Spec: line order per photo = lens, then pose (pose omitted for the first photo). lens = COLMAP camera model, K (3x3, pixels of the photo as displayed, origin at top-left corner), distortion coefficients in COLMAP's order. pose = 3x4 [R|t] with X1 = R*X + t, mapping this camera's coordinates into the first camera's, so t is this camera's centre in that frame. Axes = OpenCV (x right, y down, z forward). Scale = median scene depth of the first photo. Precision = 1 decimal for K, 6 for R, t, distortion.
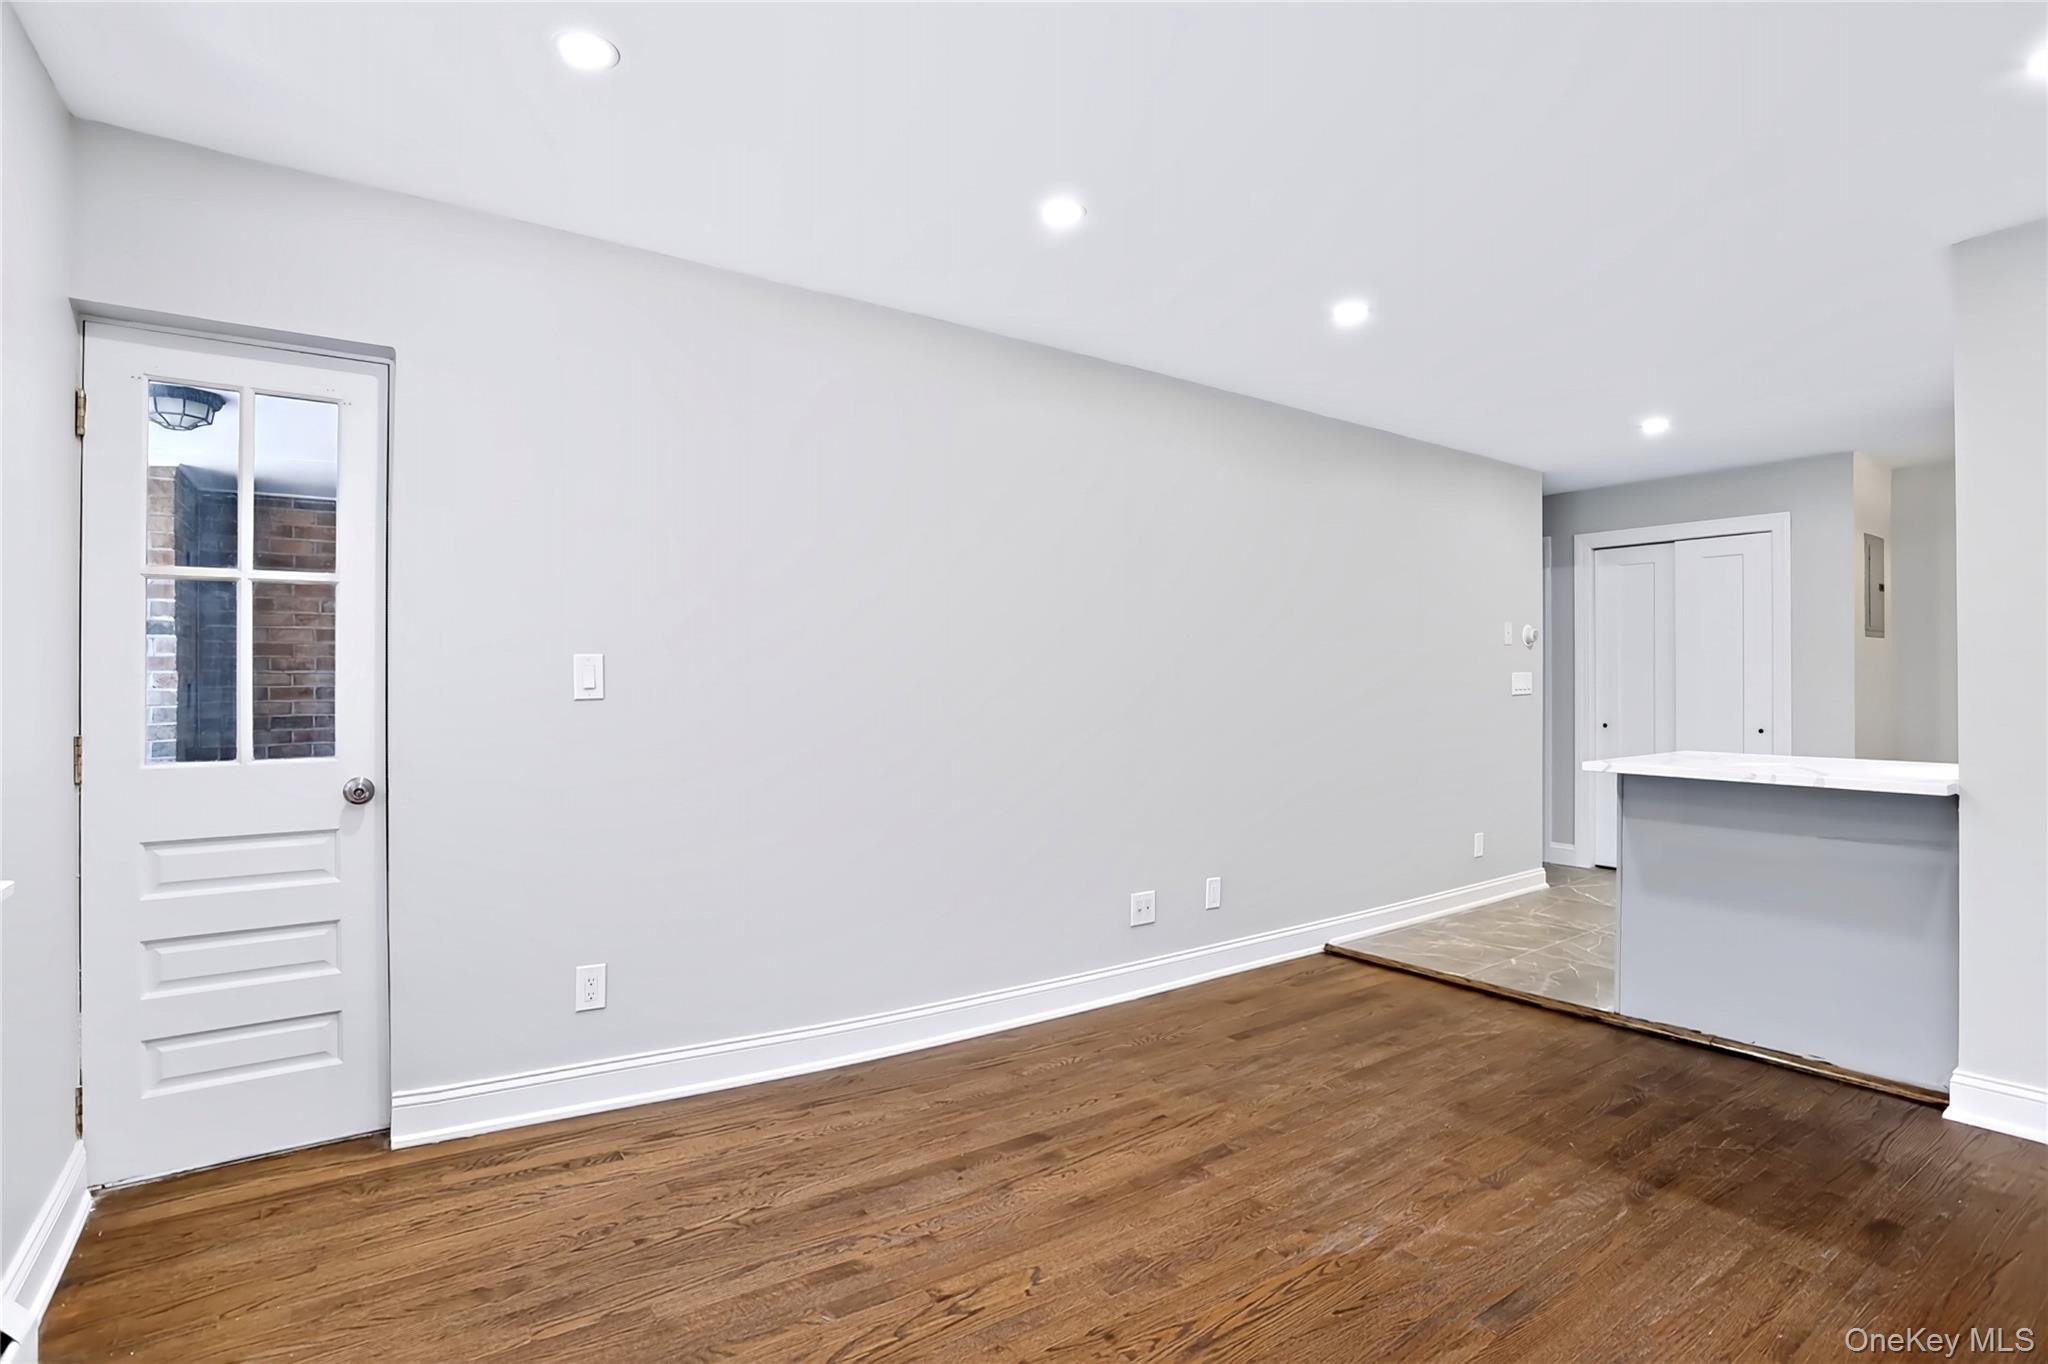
lens RADIAL K [[1000.8, 0, 1019.6], [0, 1000.8, 670.7], [0, 0, 1]] dist [-0.069382, 0.028902]
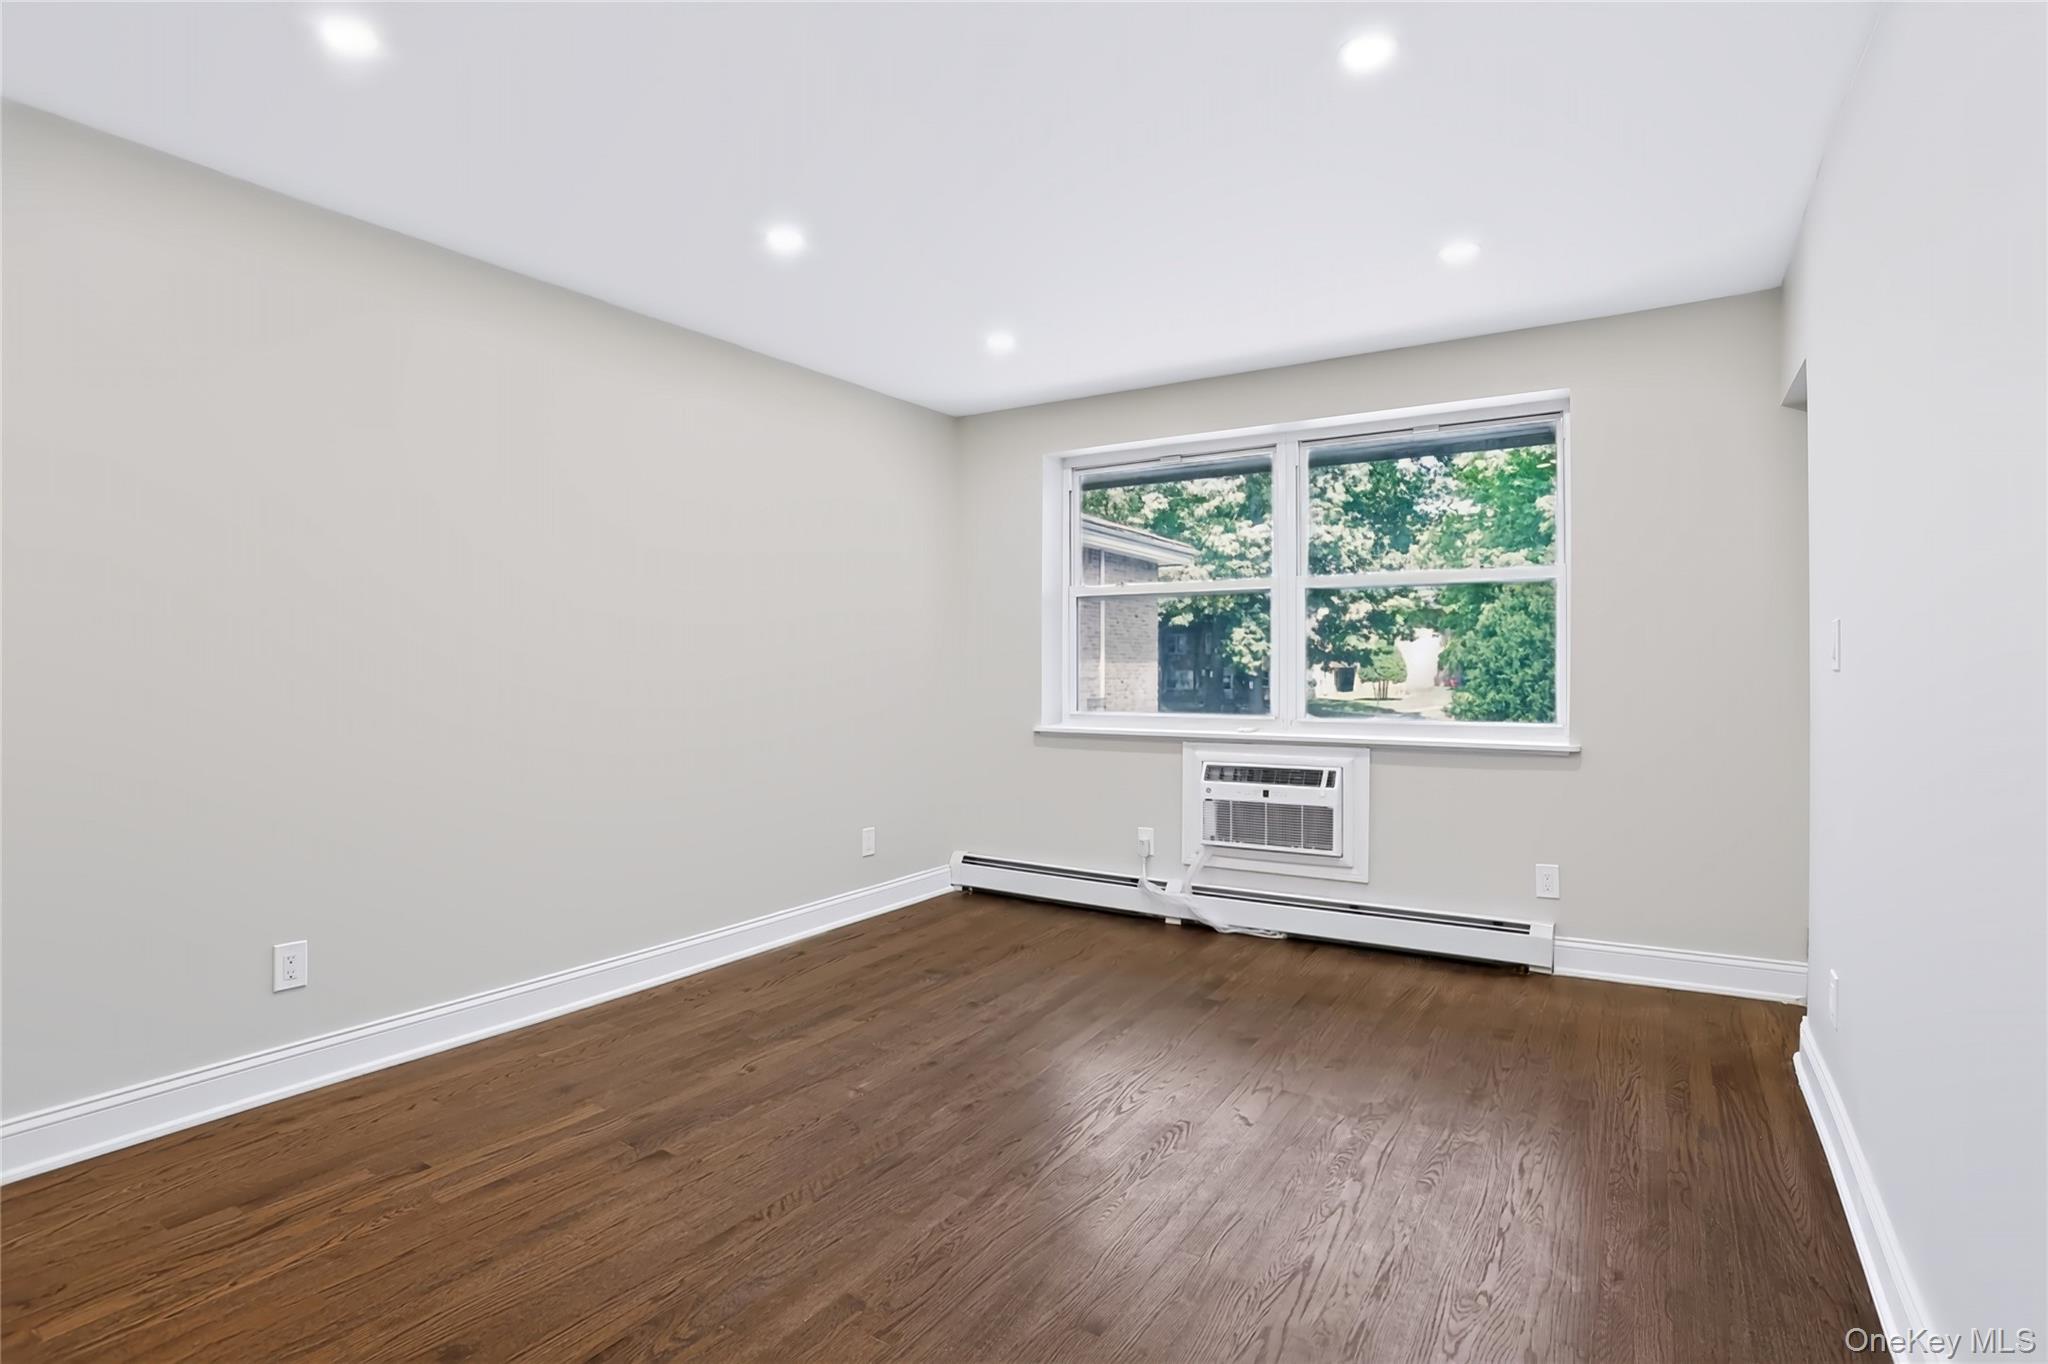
lens RADIAL K [[1000.8, 0, 1019.6], [0, 1000.8, 670.7], [0, 0, 1]] dist [-0.069382, 0.028902]
pose [[-0.925912, 0.002366, -0.377731, 0.563927], [0.004538, 0.999978, -0.004858, 0.031100], [0.377712, -0.006212, -0.925902, 1.527608]]
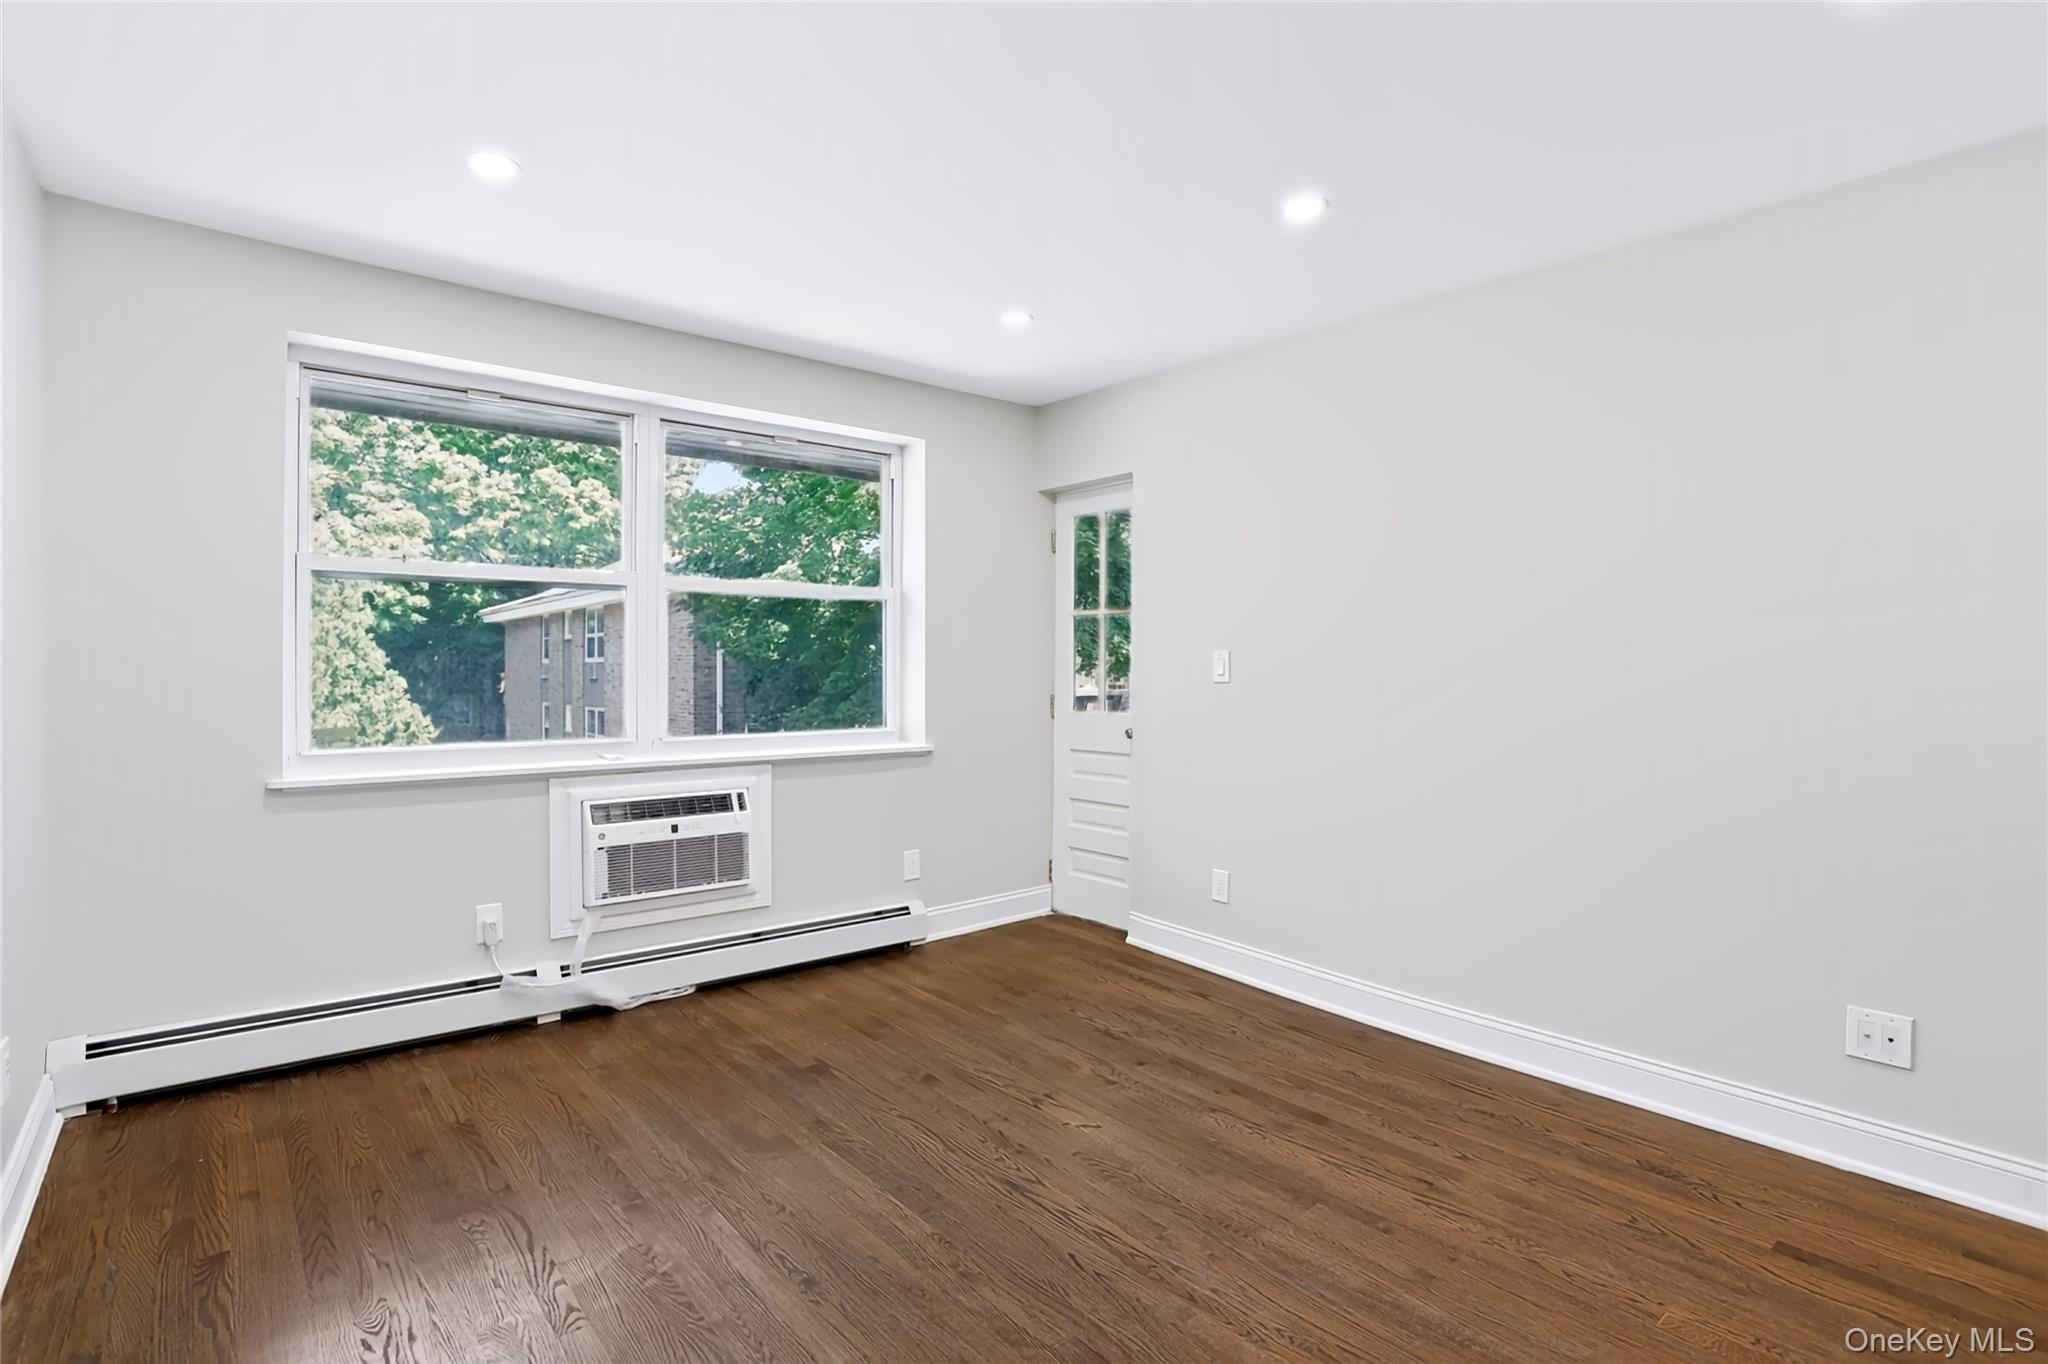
lens RADIAL K [[1000.8, 0, 1019.6], [0, 1000.8, 670.7], [0, 0, 1]] dist [-0.069382, 0.028902]
pose [[0.085200, 0.003420, -0.996358, 0.966884], [0.005490, 0.999977, 0.003901, 0.004862], [0.996349, -0.005803, 0.085180, 0.589027]]
